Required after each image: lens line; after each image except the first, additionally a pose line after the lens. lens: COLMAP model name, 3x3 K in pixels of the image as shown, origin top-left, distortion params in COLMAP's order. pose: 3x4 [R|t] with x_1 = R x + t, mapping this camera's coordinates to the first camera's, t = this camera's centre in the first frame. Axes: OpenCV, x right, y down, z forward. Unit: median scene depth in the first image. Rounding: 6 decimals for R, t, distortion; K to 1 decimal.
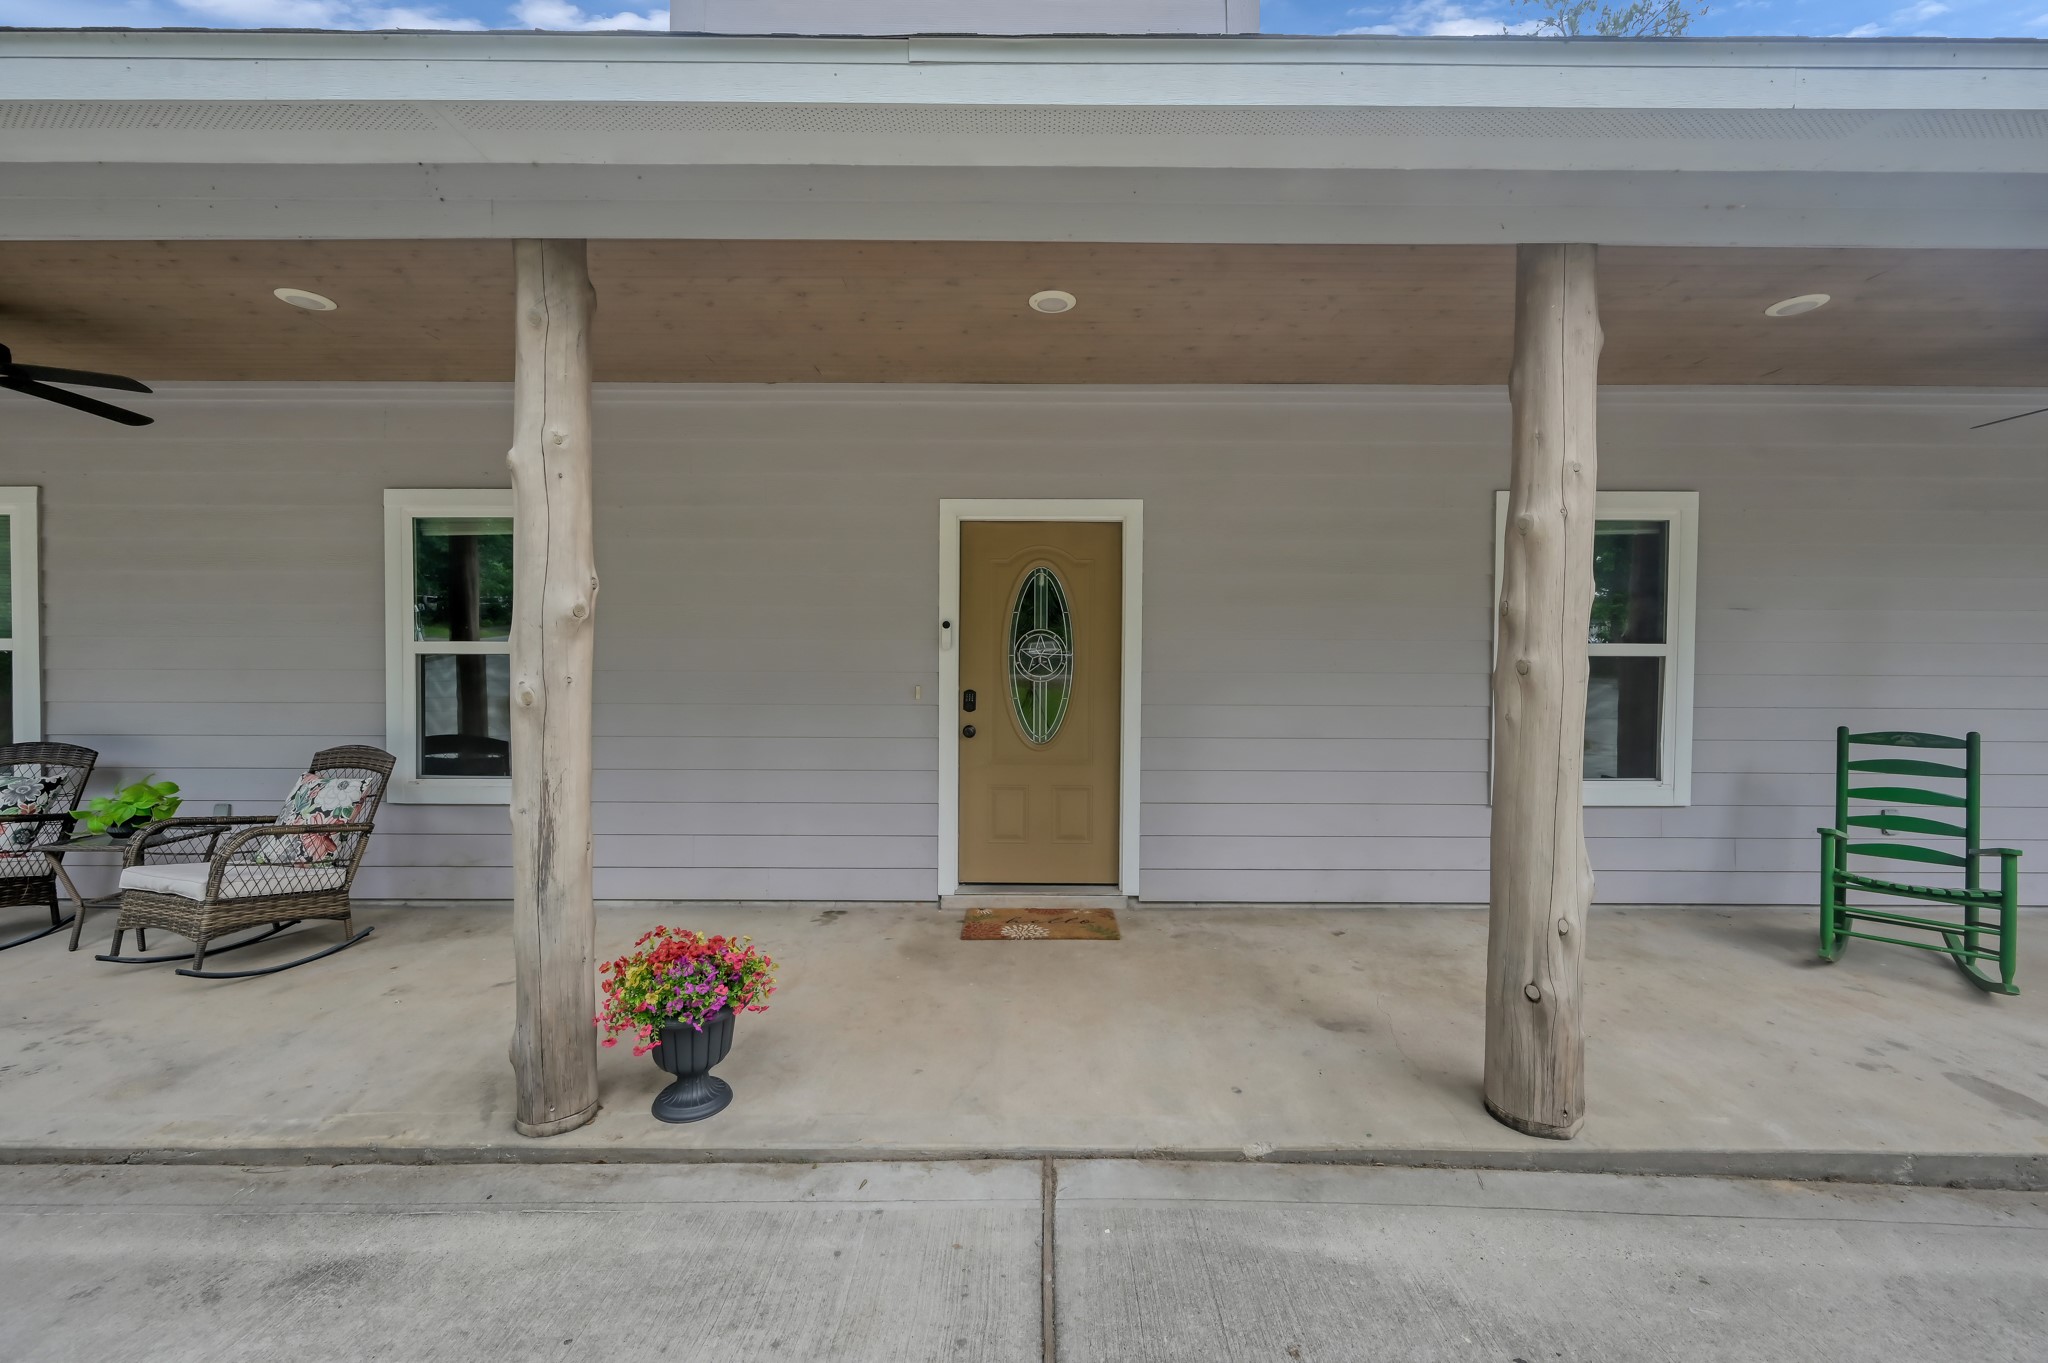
lens RADIAL K [[812.9, 0, 1023.9], [0, 812.9, 680.1], [0, 0, 1]] dist [-0.001661, 0.000063]
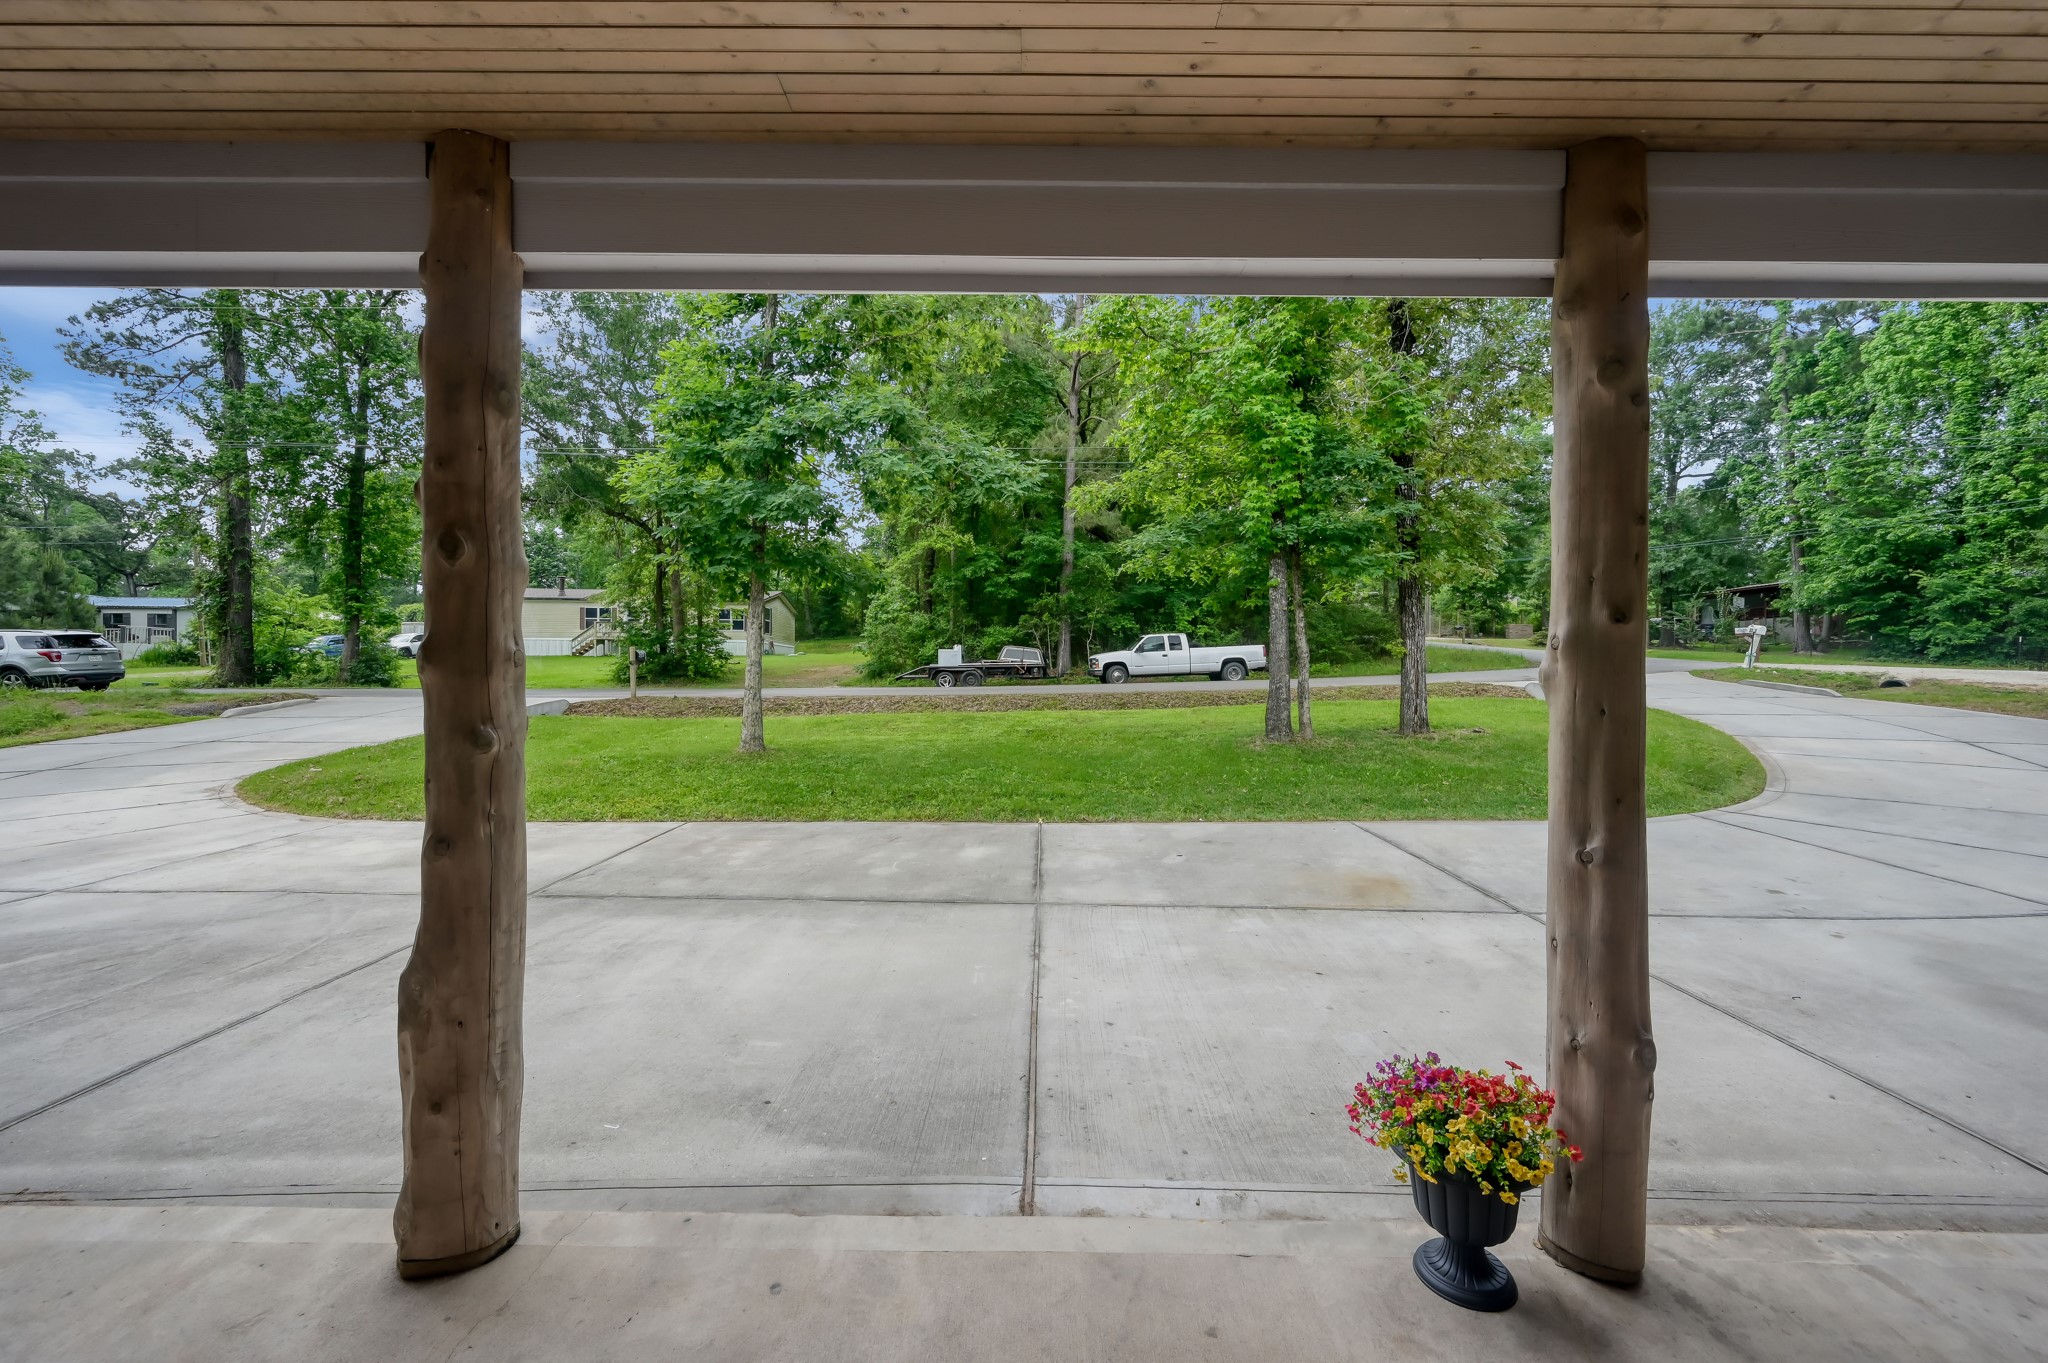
lens RADIAL K [[812.9, 0, 1035.1], [0, 812.9, 679.6], [0, 0, 1]] dist [-0.001661, 0.000063]
pose [[-0.999829, -0.012837, -0.013339, 0.025328], [-0.013166, 0.999604, 0.024861, -0.058067], [0.013015, 0.025032, -0.999602, 1.161194]]
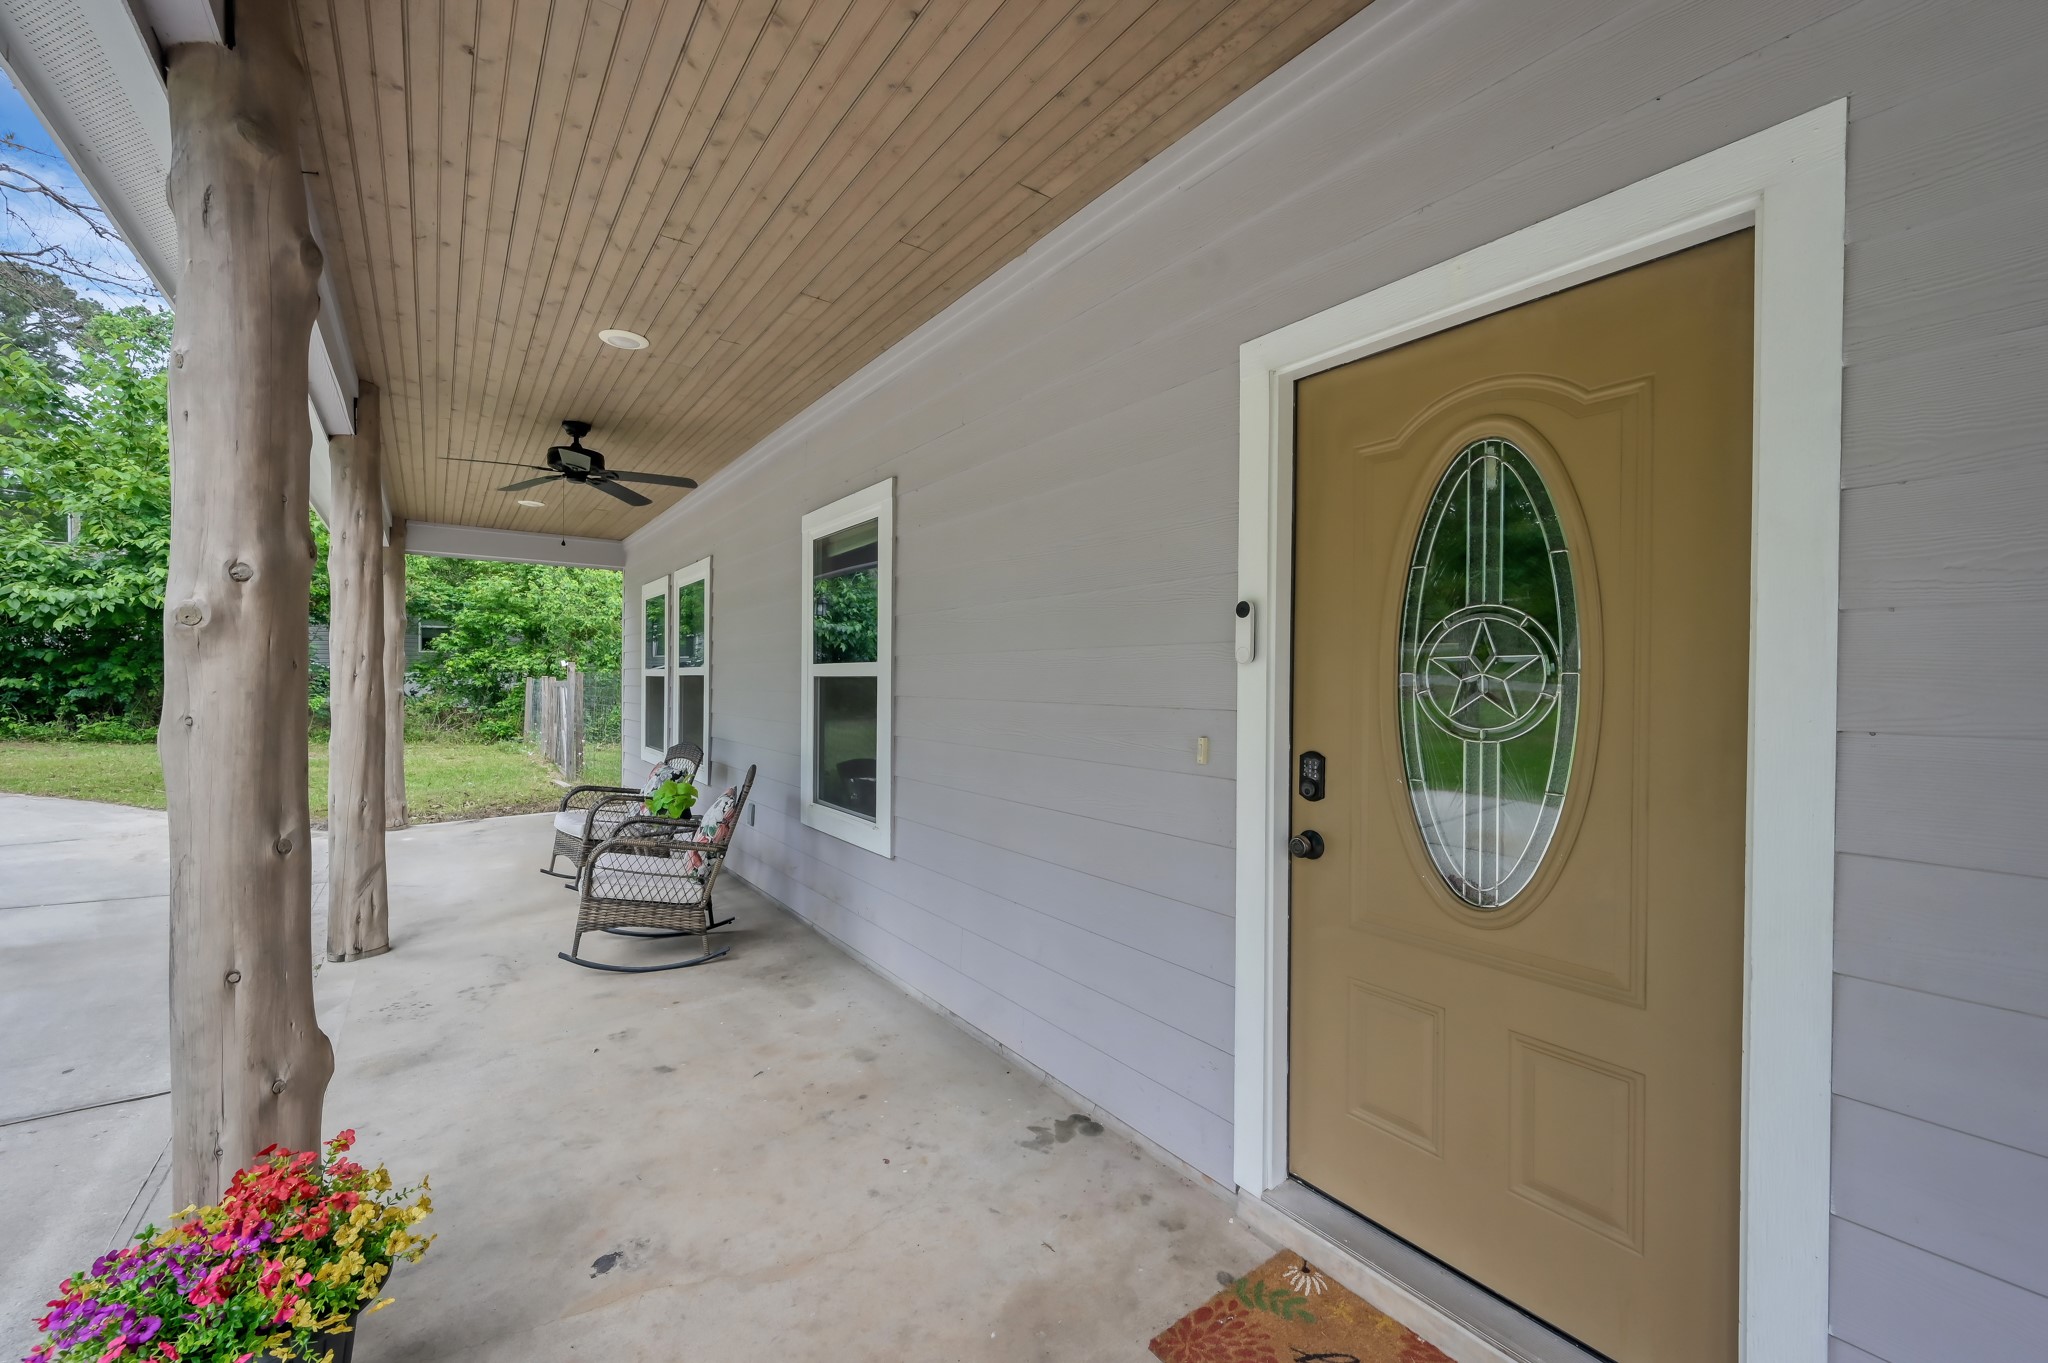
lens RADIAL K [[812.9, 0, 1016.7], [0, 812.9, 681.2], [0, 0, 1]] dist [-0.001661, 0.000063]
pose [[0.594006, 0.000172, -0.804461, 0.224694], [-0.017459, 0.999767, -0.012678, -0.020892], [0.804271, 0.021577, 0.593870, 0.690464]]
